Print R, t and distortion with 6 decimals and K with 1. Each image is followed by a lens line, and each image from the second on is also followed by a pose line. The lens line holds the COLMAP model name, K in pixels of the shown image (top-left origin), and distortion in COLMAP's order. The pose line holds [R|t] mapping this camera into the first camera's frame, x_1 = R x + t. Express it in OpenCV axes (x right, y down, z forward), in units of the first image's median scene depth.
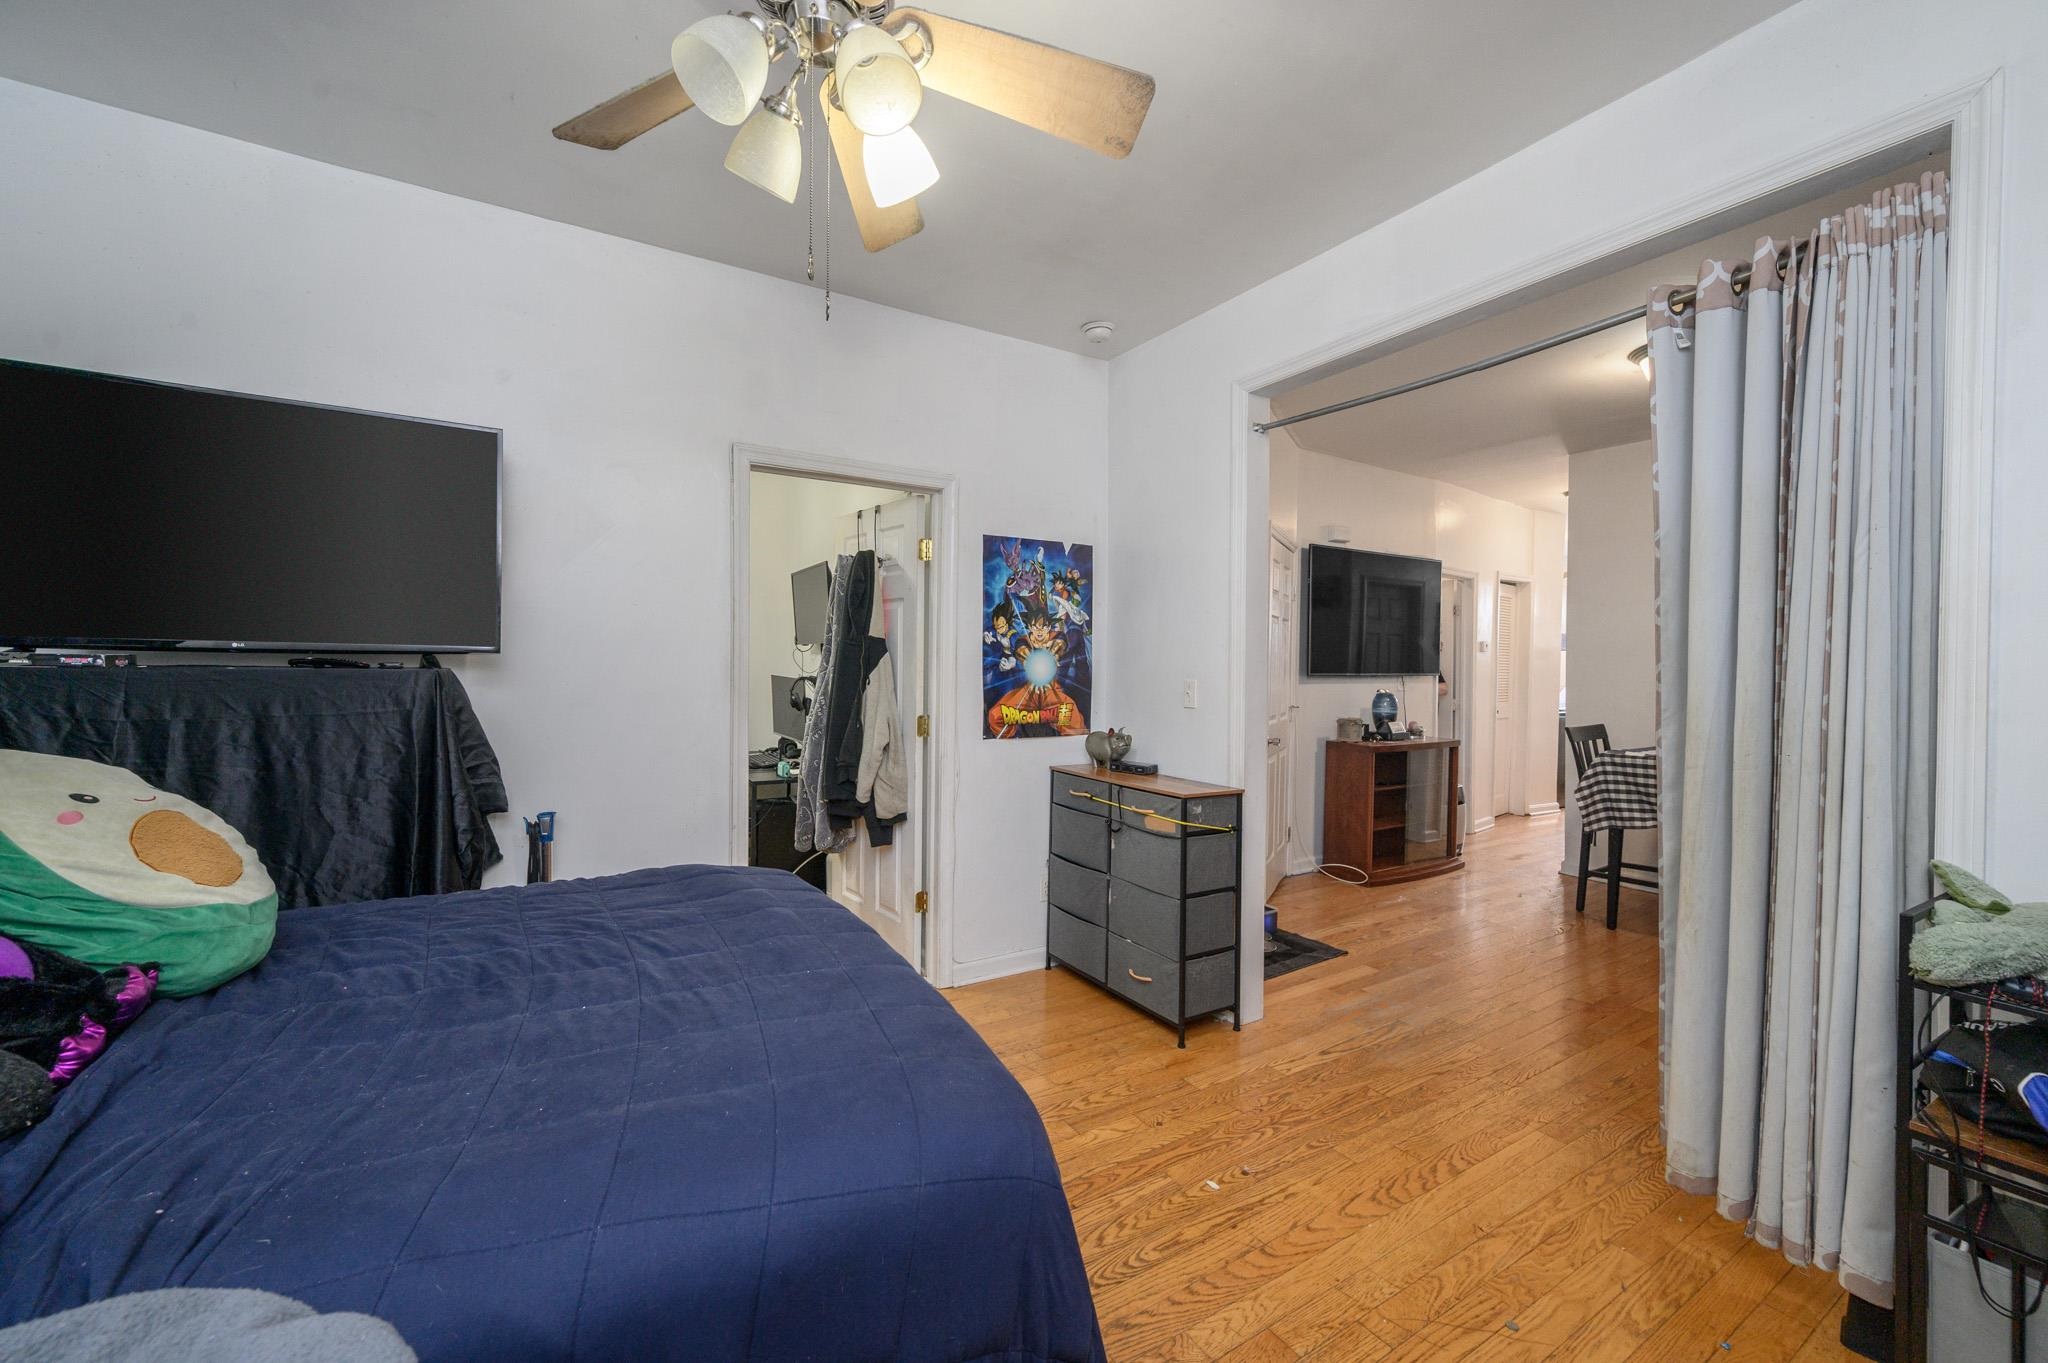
lens RADIAL K [[808.4, 0, 1023.8], [0, 808.4, 677.2], [0, 0, 1]] dist [0.000407, 0.000085]
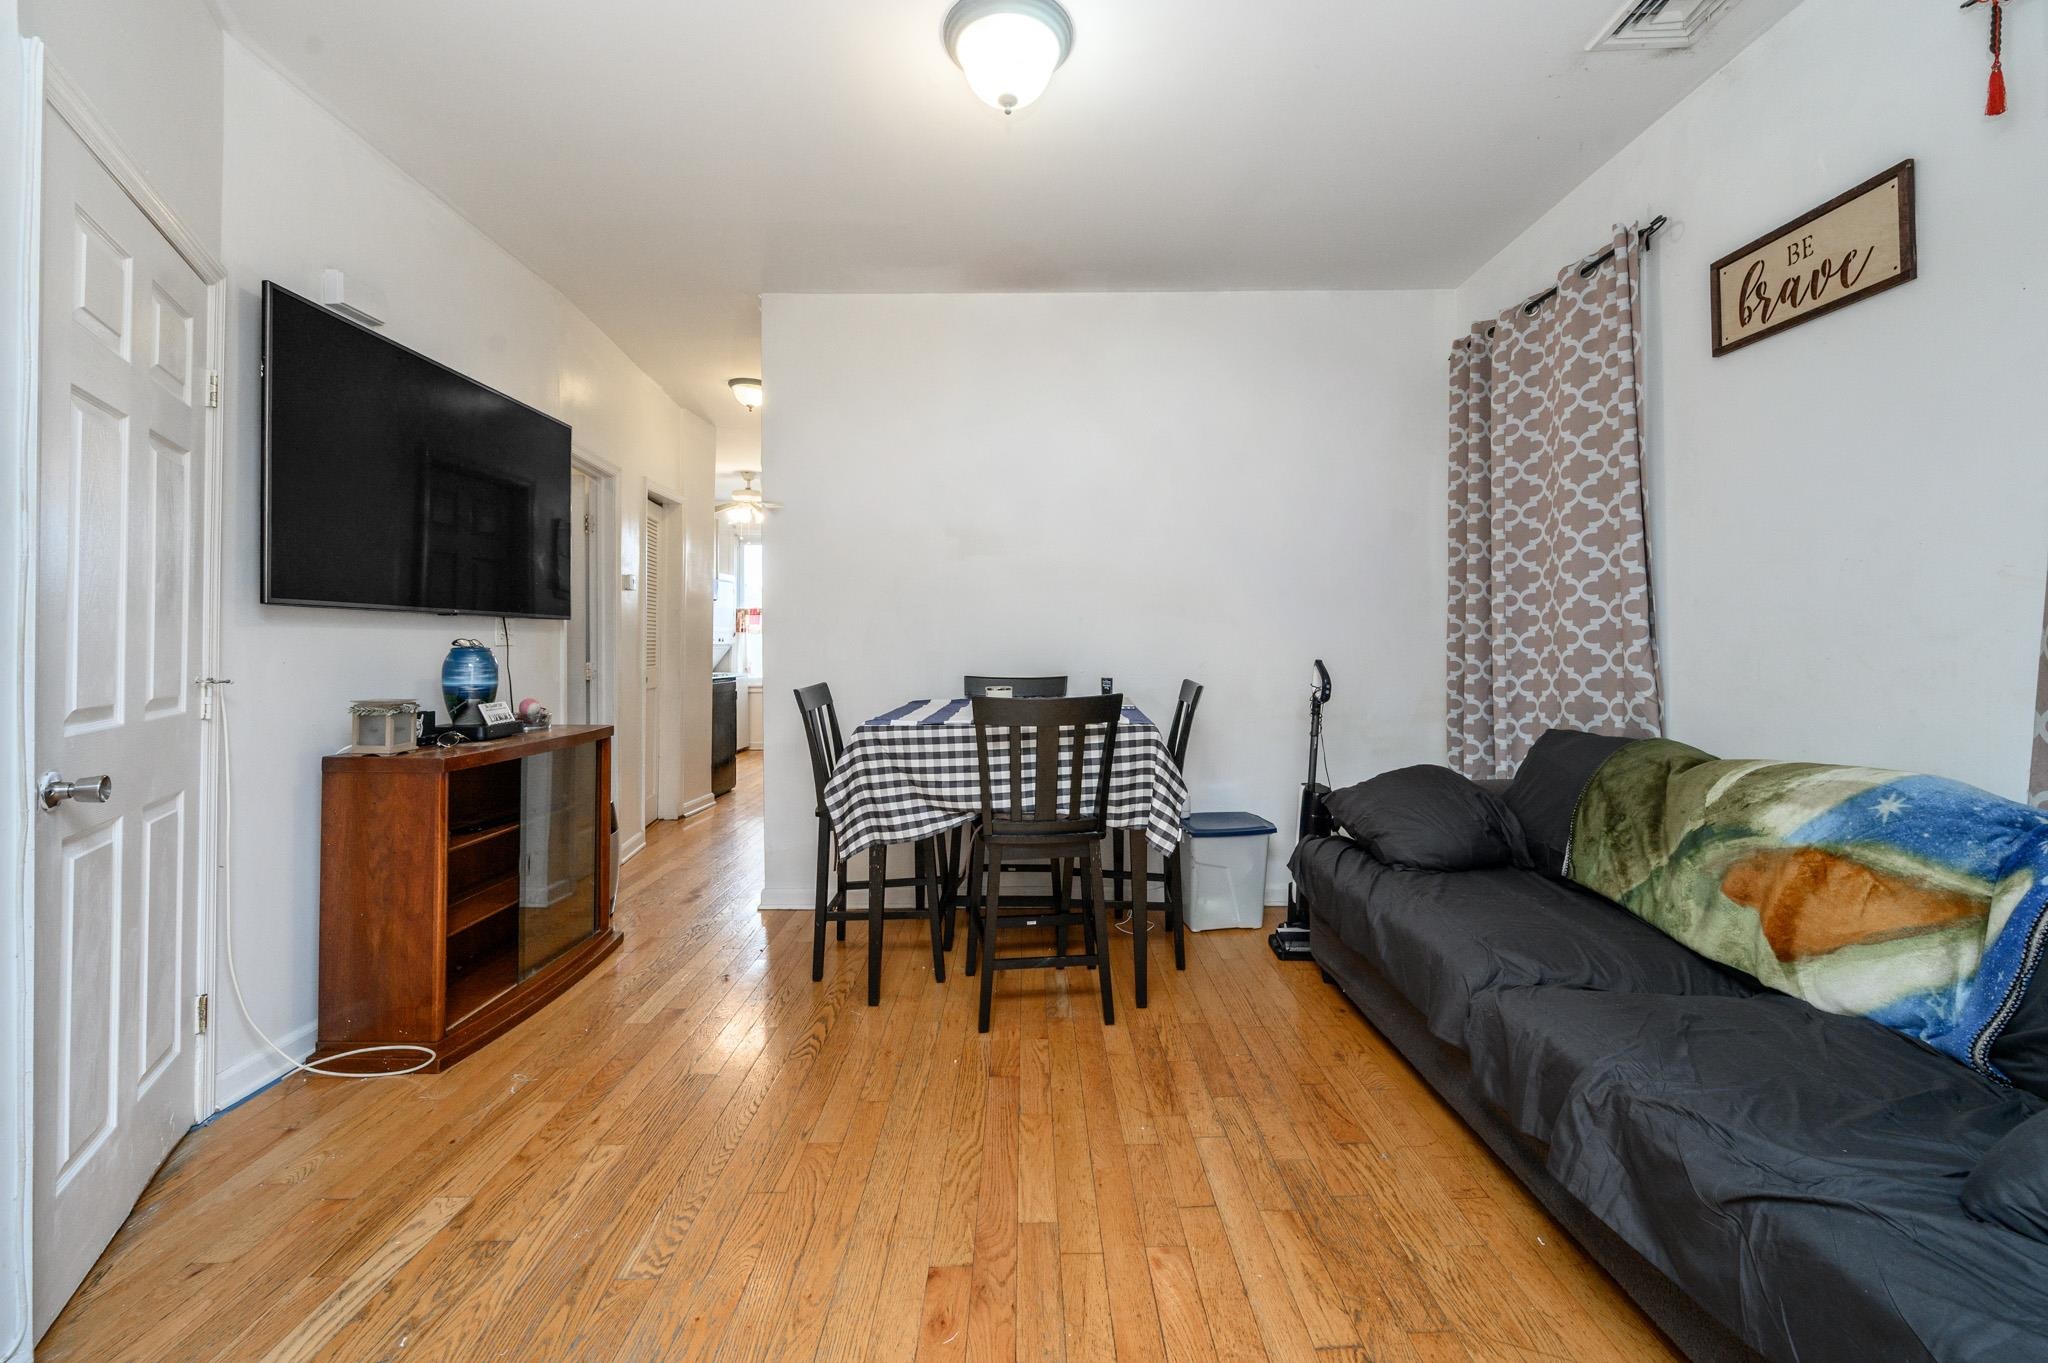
lens RADIAL K [[822.7, 0, 1032.1], [0, 822.7, 634.3], [0, 0, 1]] dist [-0.003108, -0.000354]
pose [[0.519653, -0.000078, 0.854377, 0.201377], [0.024998, 0.999573, -0.015113, 0.029741], [-0.854011, 0.029212, 0.519434, 0.457875]]
